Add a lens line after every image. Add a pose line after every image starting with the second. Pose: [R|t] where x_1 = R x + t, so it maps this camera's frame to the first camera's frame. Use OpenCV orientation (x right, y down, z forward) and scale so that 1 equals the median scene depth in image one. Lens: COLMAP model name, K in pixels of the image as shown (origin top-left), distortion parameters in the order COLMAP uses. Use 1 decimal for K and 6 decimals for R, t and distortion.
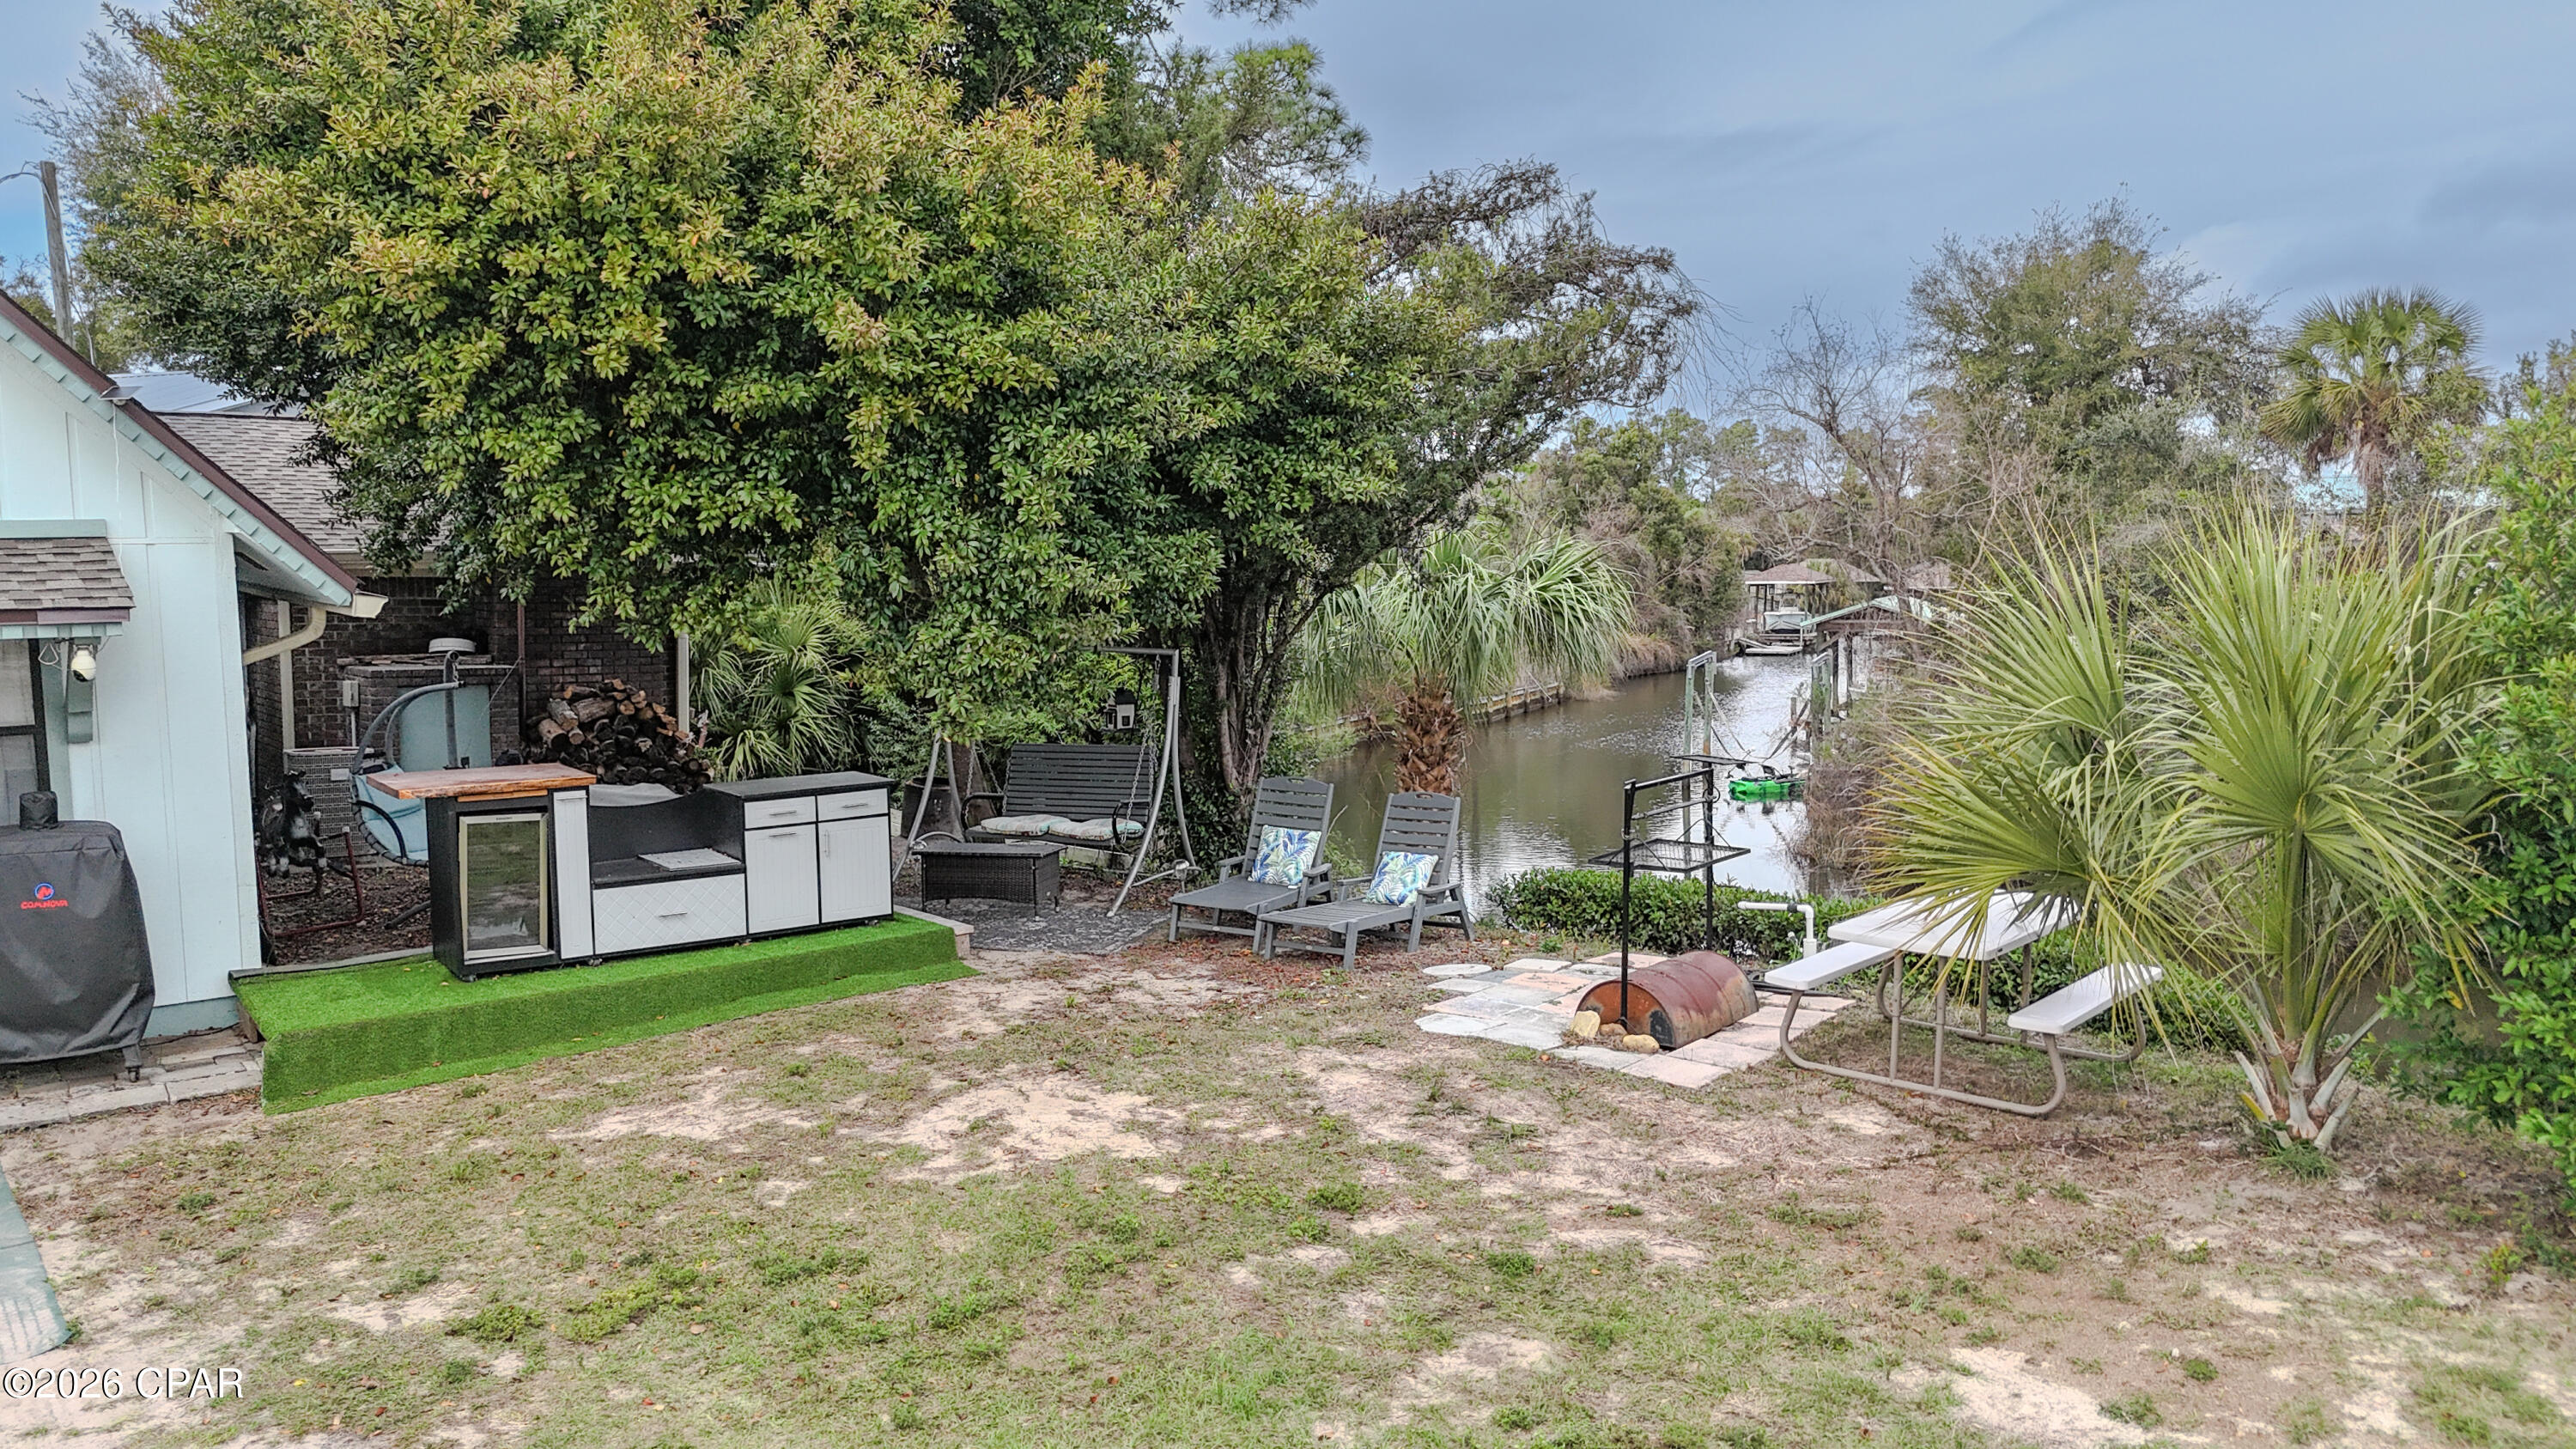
lens RADIAL K [[1893.7, 0, 1288.8], [0, 1893.7, 719.3], [0, 0, 1]] dist [0.075284, -0.073769]
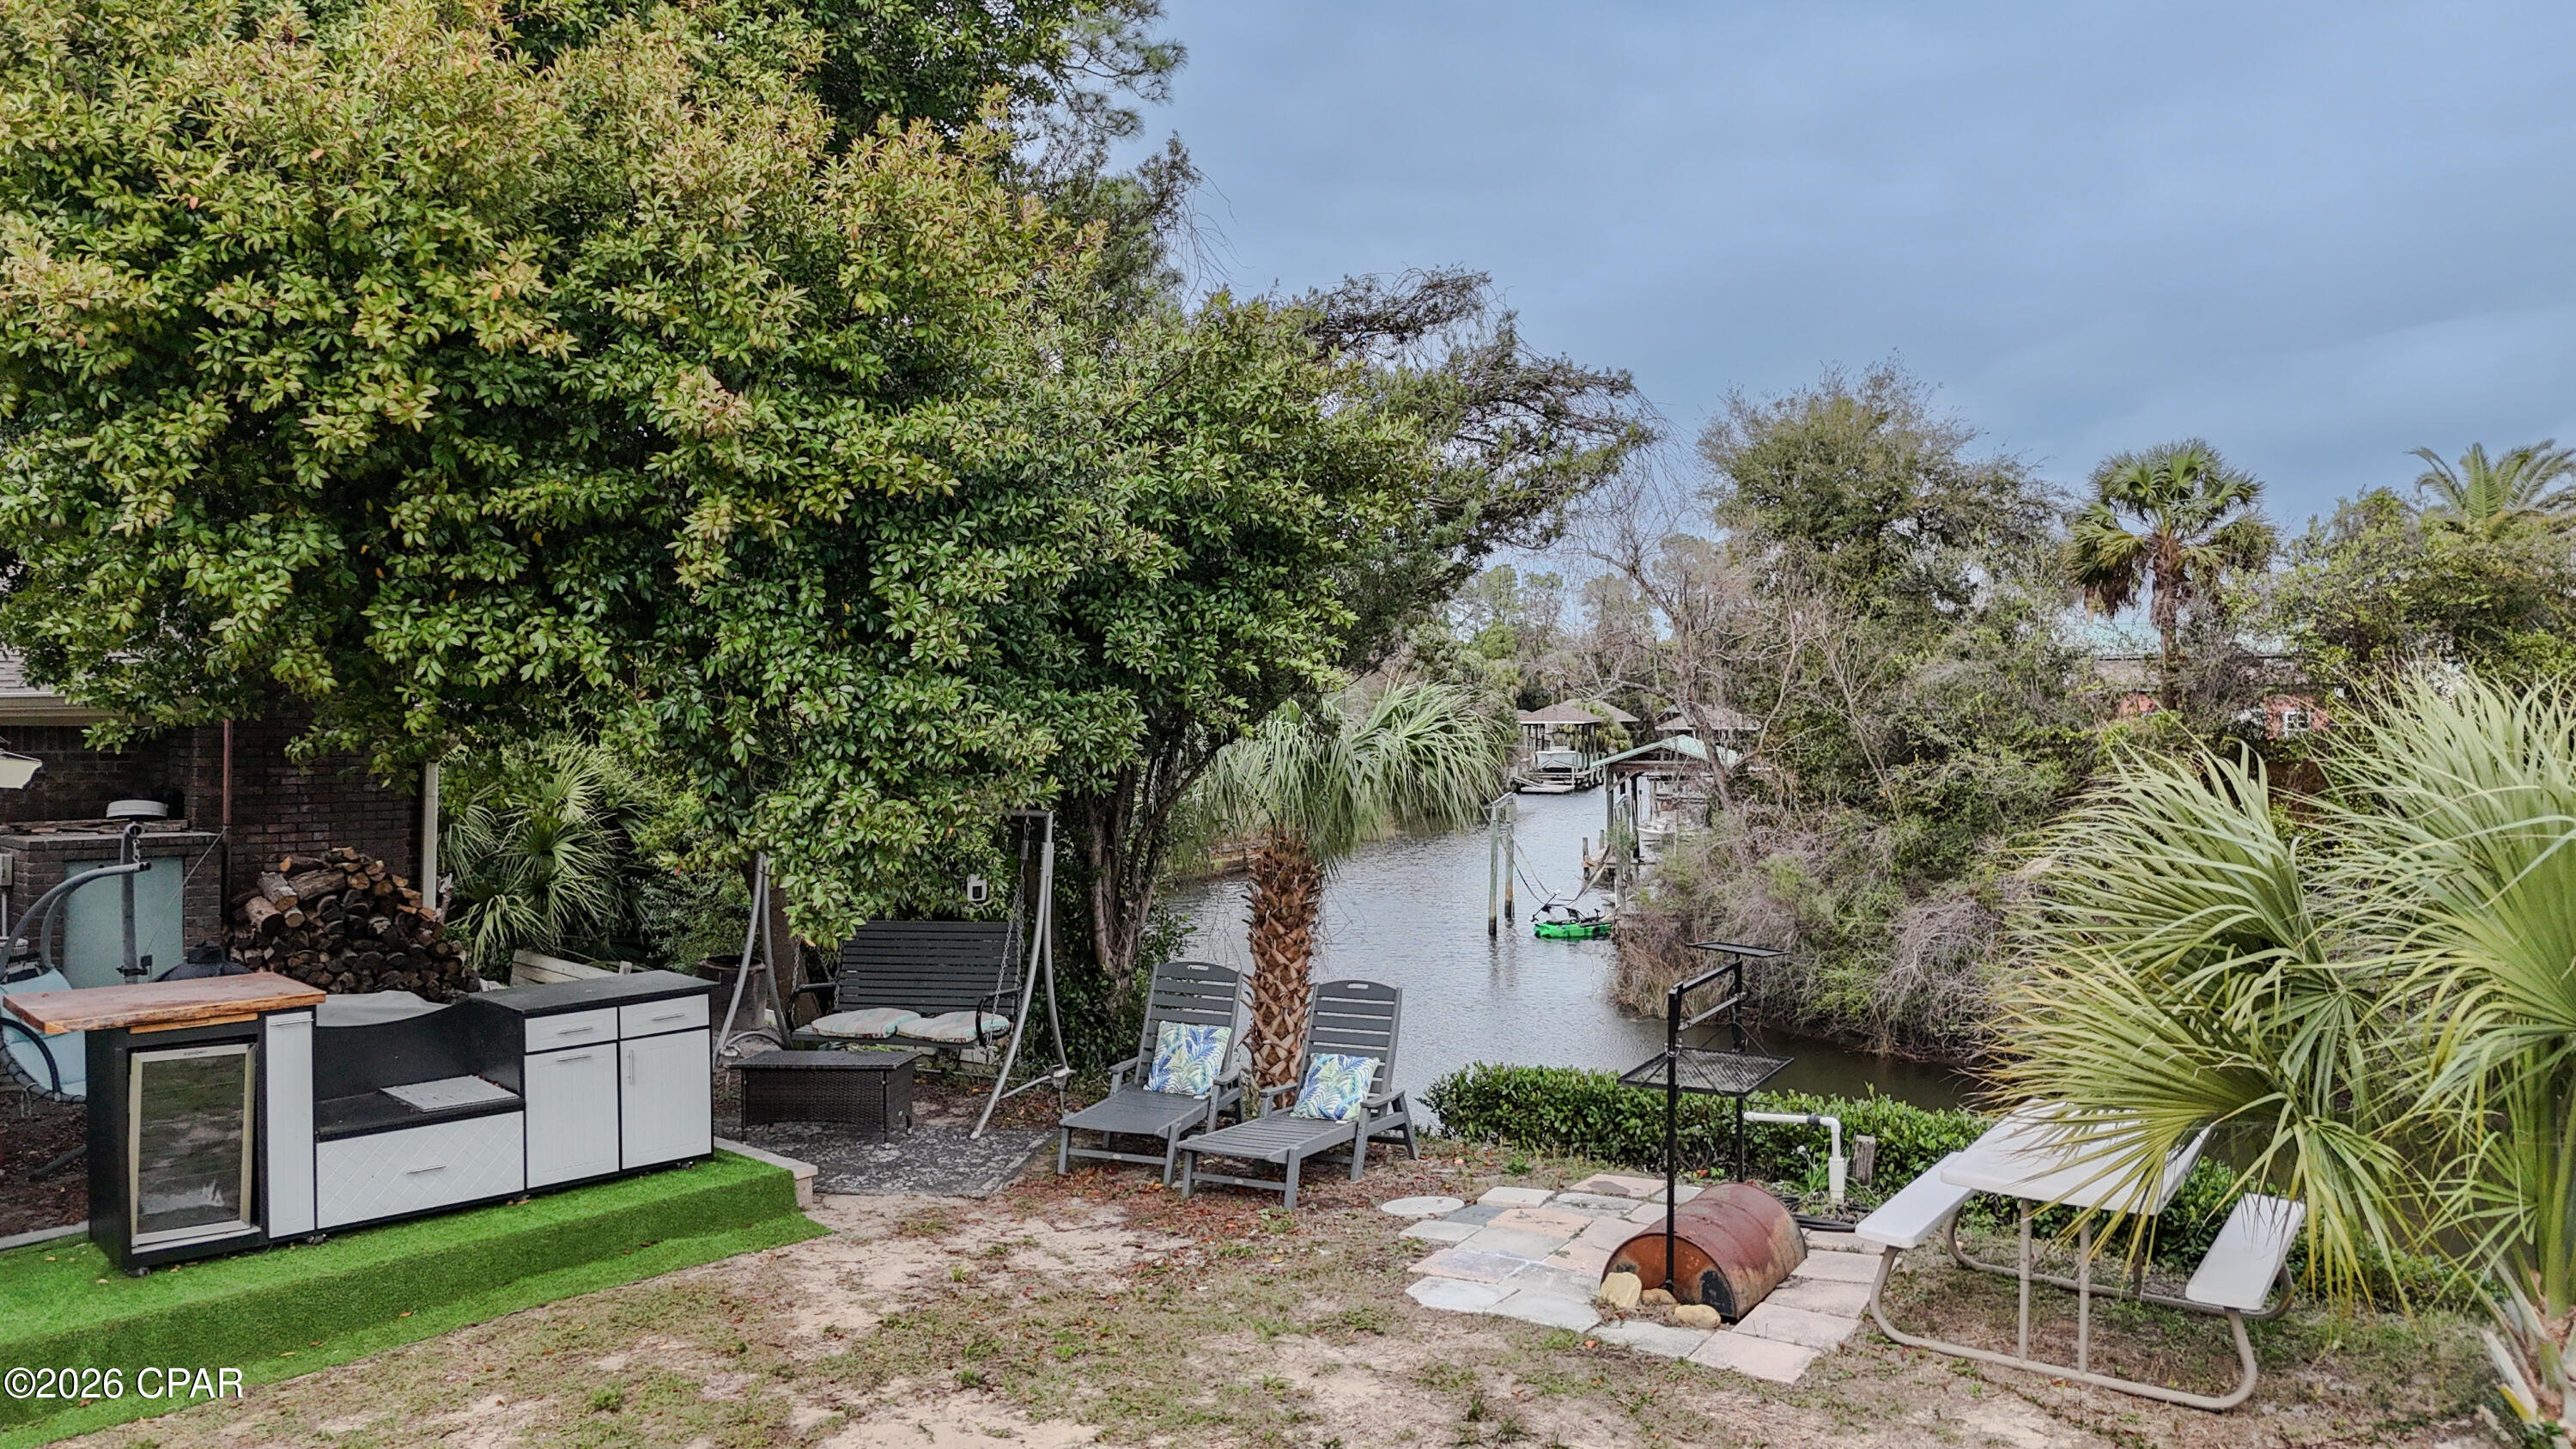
lens RADIAL K [[1893.7, 0, 1286.0], [0, 1893.7, 725.4], [0, 0, 1]] dist [0.075284, -0.073769]
pose [[0.992544, 0.000031, 0.121889, -0.075198], [0.008385, 0.997614, -0.068532, -0.020949], [-0.121600, 0.069043, 0.990175, 0.185386]]
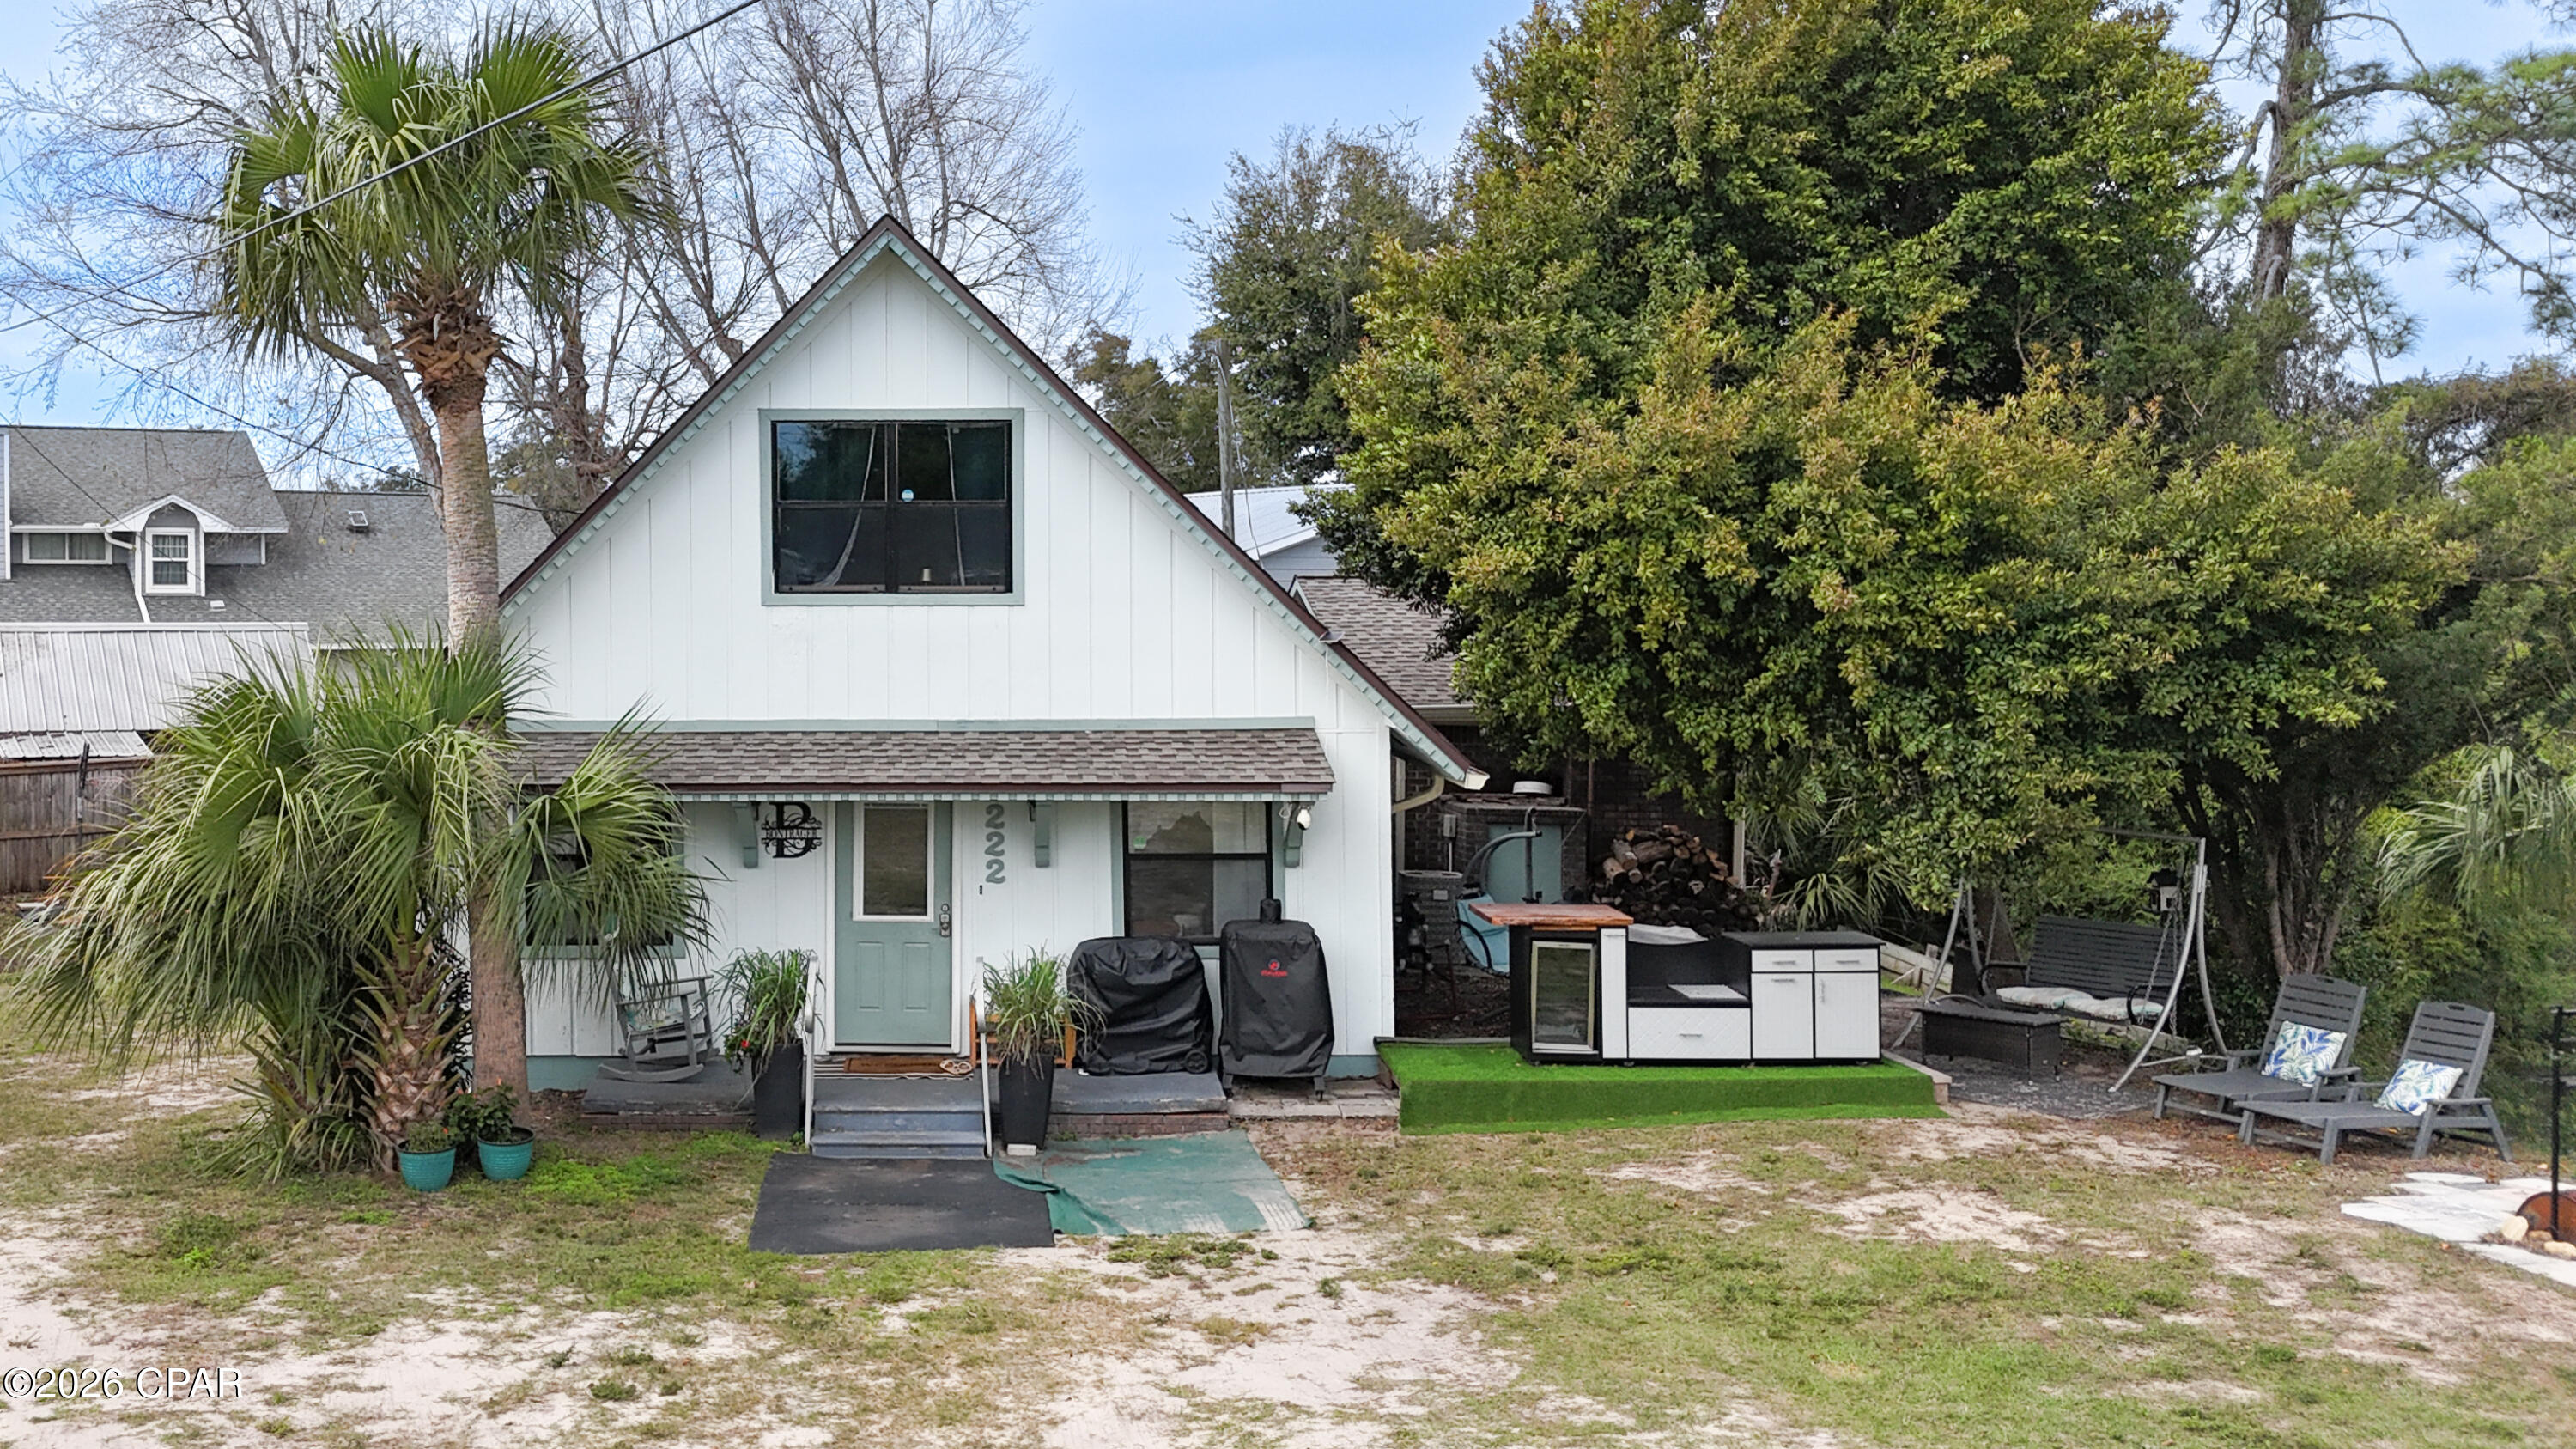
lens RADIAL K [[2499.9, 0, 847.0], [0, 2499.9, 620.0], [0, 0, 1]] dist [0.012946, 0.000000]
pose [[0.778165, 0.008432, -0.628004, 0.284194], [-0.059341, 0.996424, -0.060151, -0.038094], [0.625251, 0.084073, 0.775882, -0.661870]]
